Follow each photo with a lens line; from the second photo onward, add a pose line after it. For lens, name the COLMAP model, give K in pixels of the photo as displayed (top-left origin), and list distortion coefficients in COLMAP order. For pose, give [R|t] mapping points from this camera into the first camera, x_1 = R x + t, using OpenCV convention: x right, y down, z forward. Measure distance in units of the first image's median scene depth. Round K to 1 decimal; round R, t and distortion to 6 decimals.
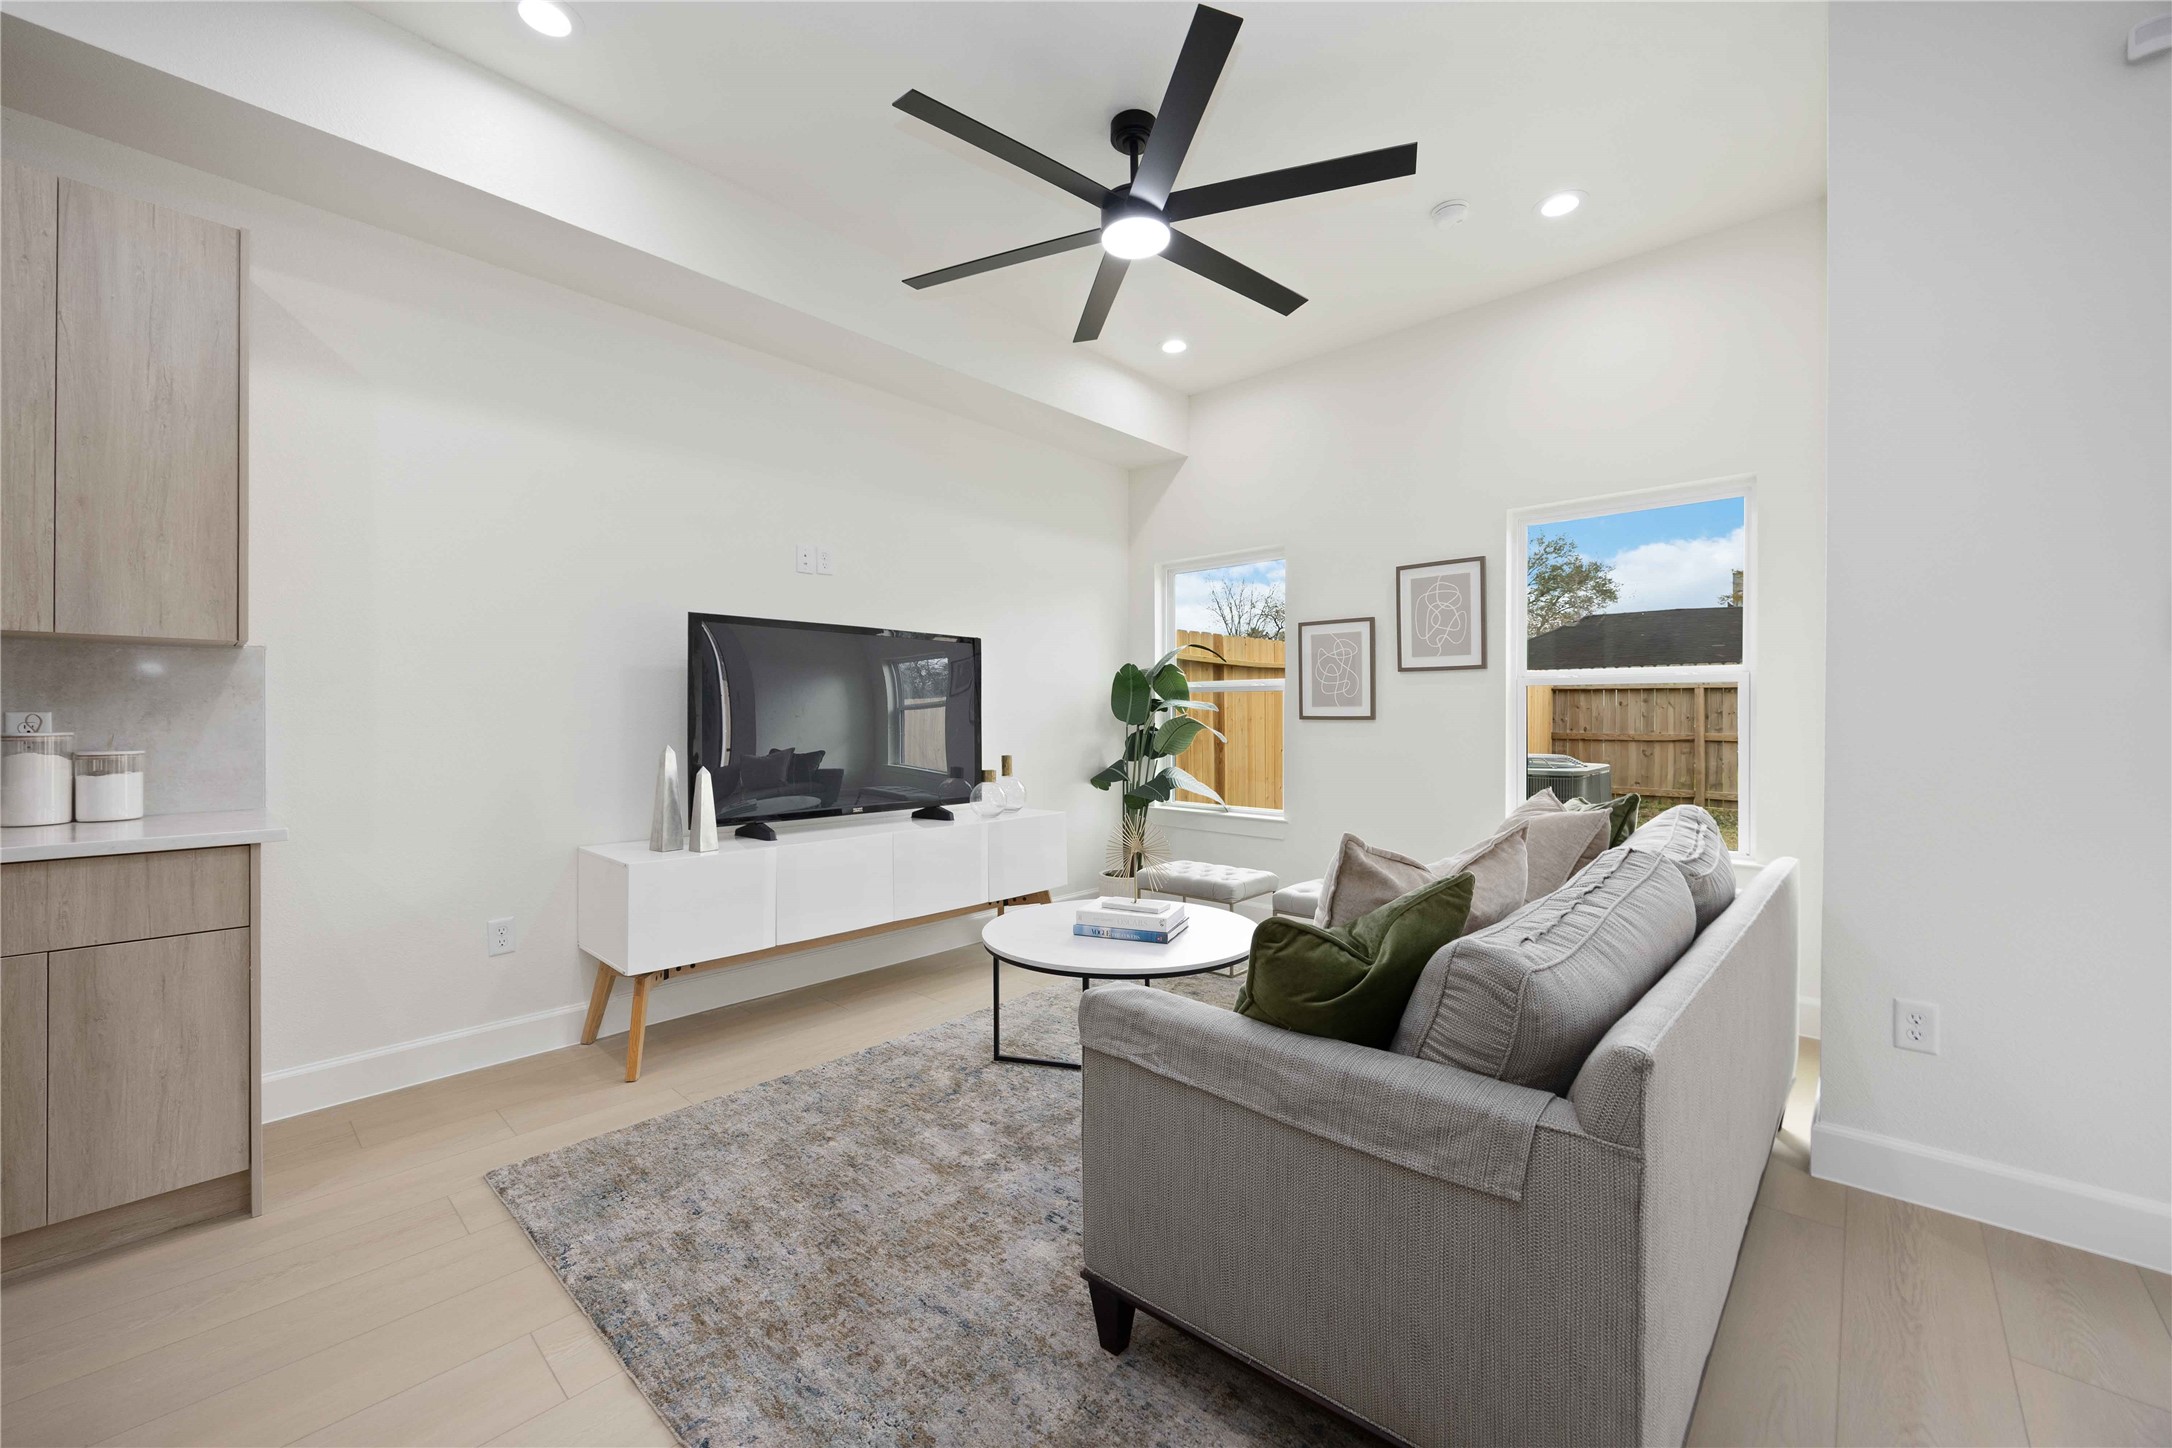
lens RADIAL K [[839.3, 0, 1093.0], [0, 839.3, 717.0], [0, 0, 1]] dist [0.001784, -0.000027]
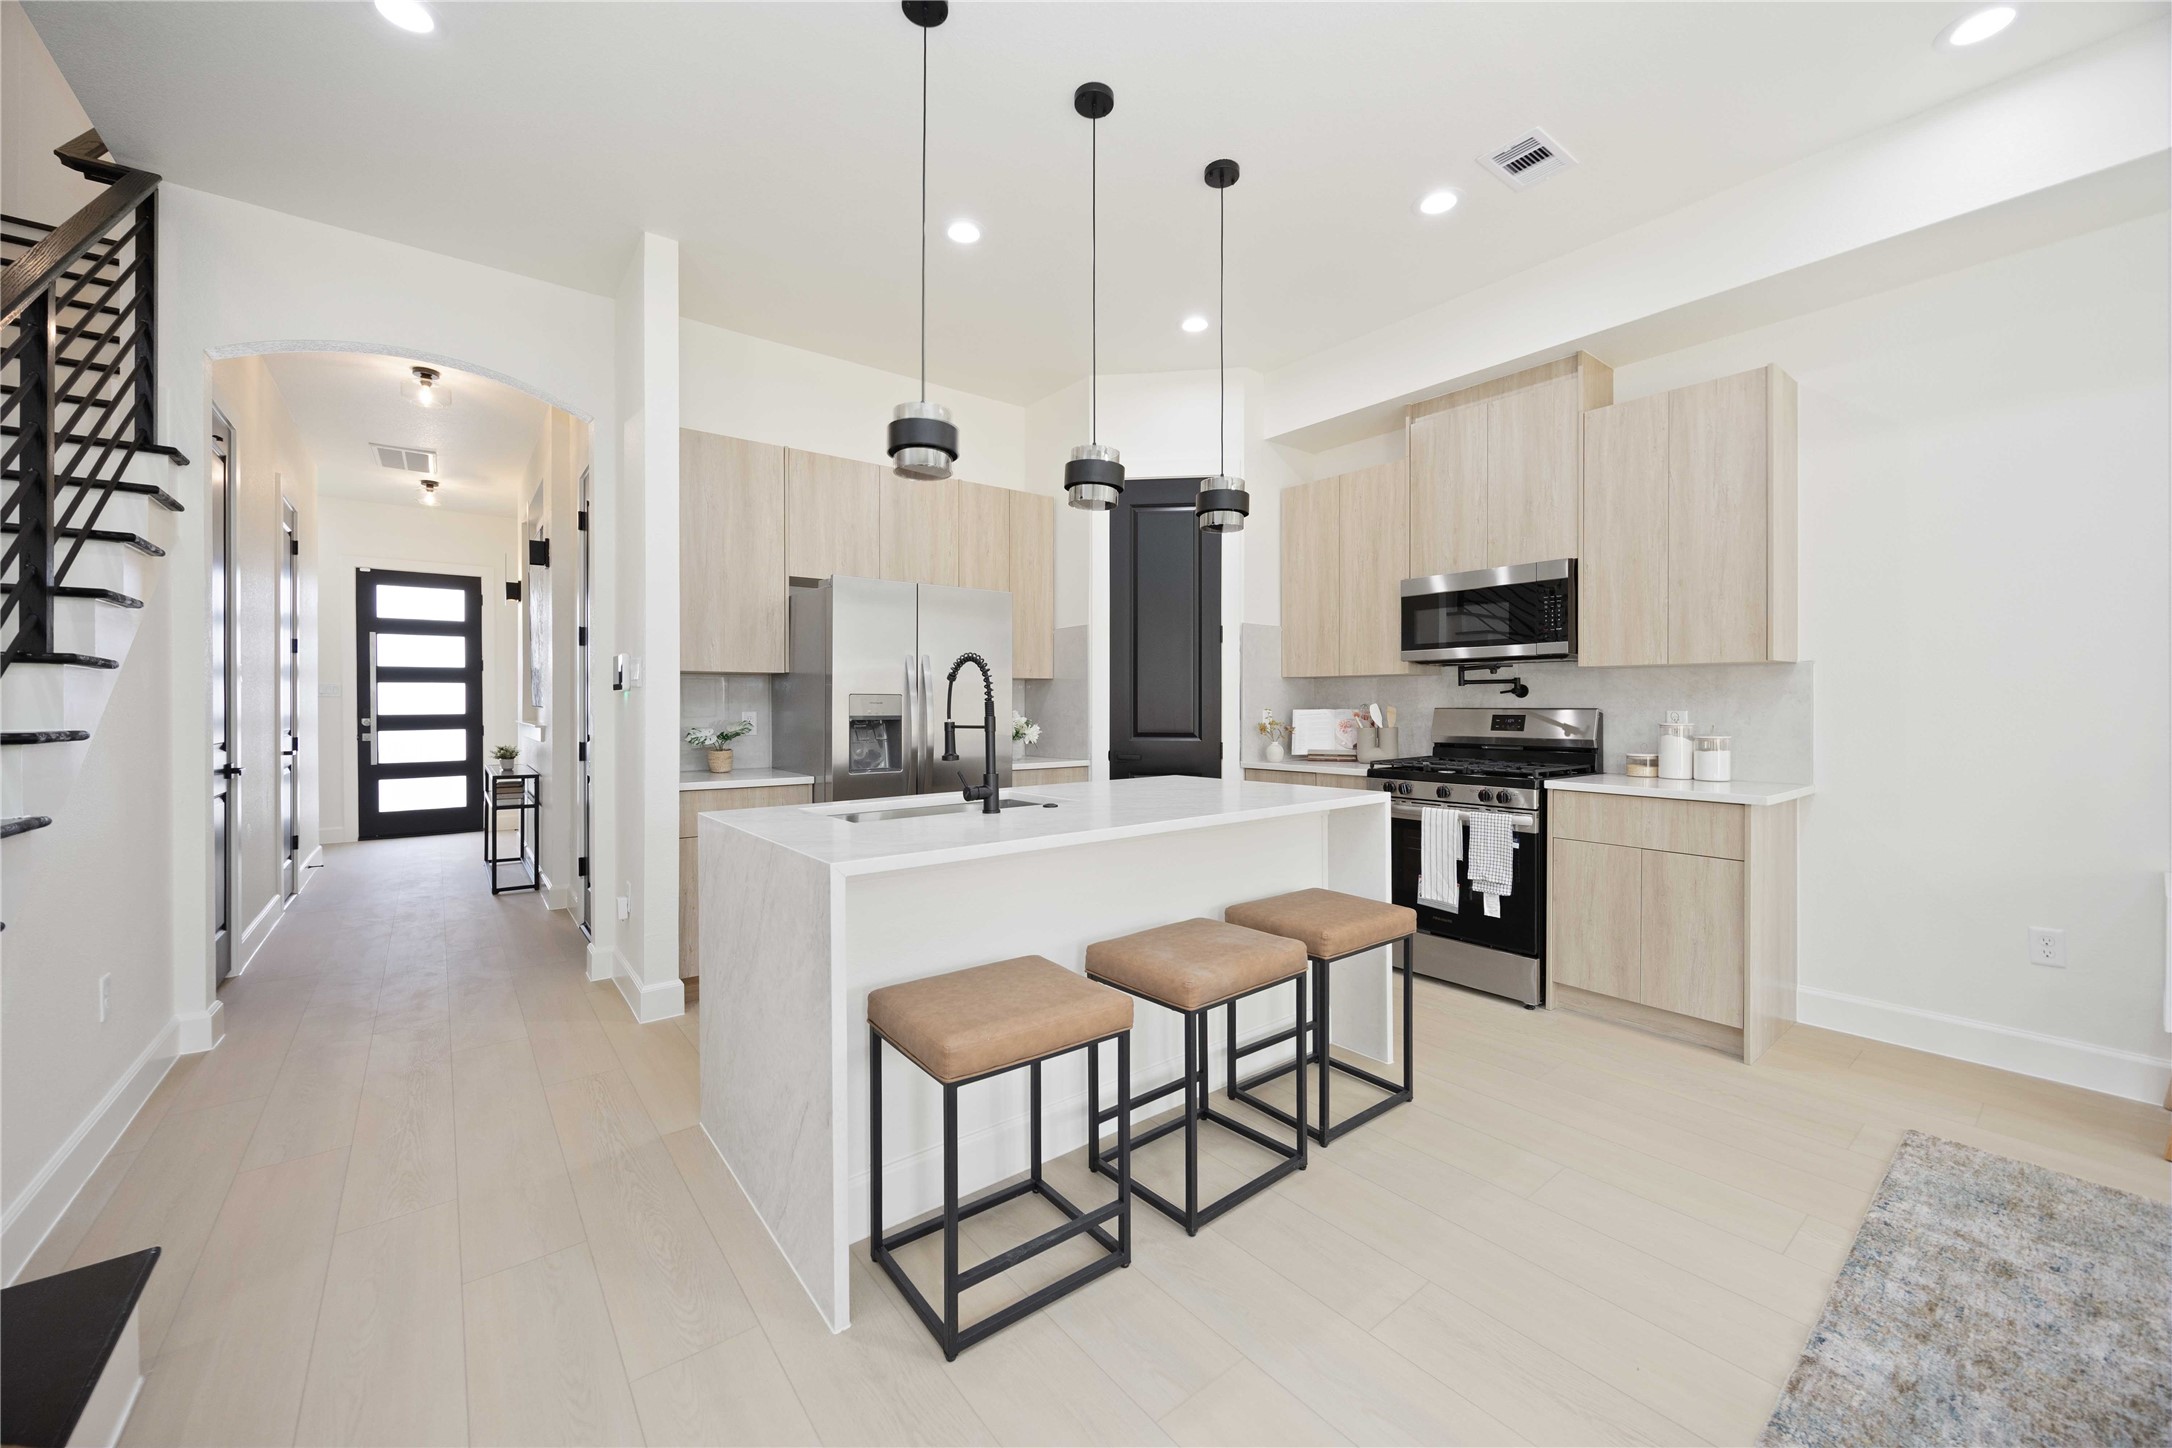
lens RADIAL K [[839.3, 0, 1103.2], [0, 839.3, 709.1], [0, 0, 1]] dist [0.001784, -0.000027]
pose [[-0.141727, 0.001063, -0.989905, 0.522665], [-0.000381, 0.999999, 0.001128, -0.010287], [0.989906, 0.000537, -0.141726, 0.107892]]
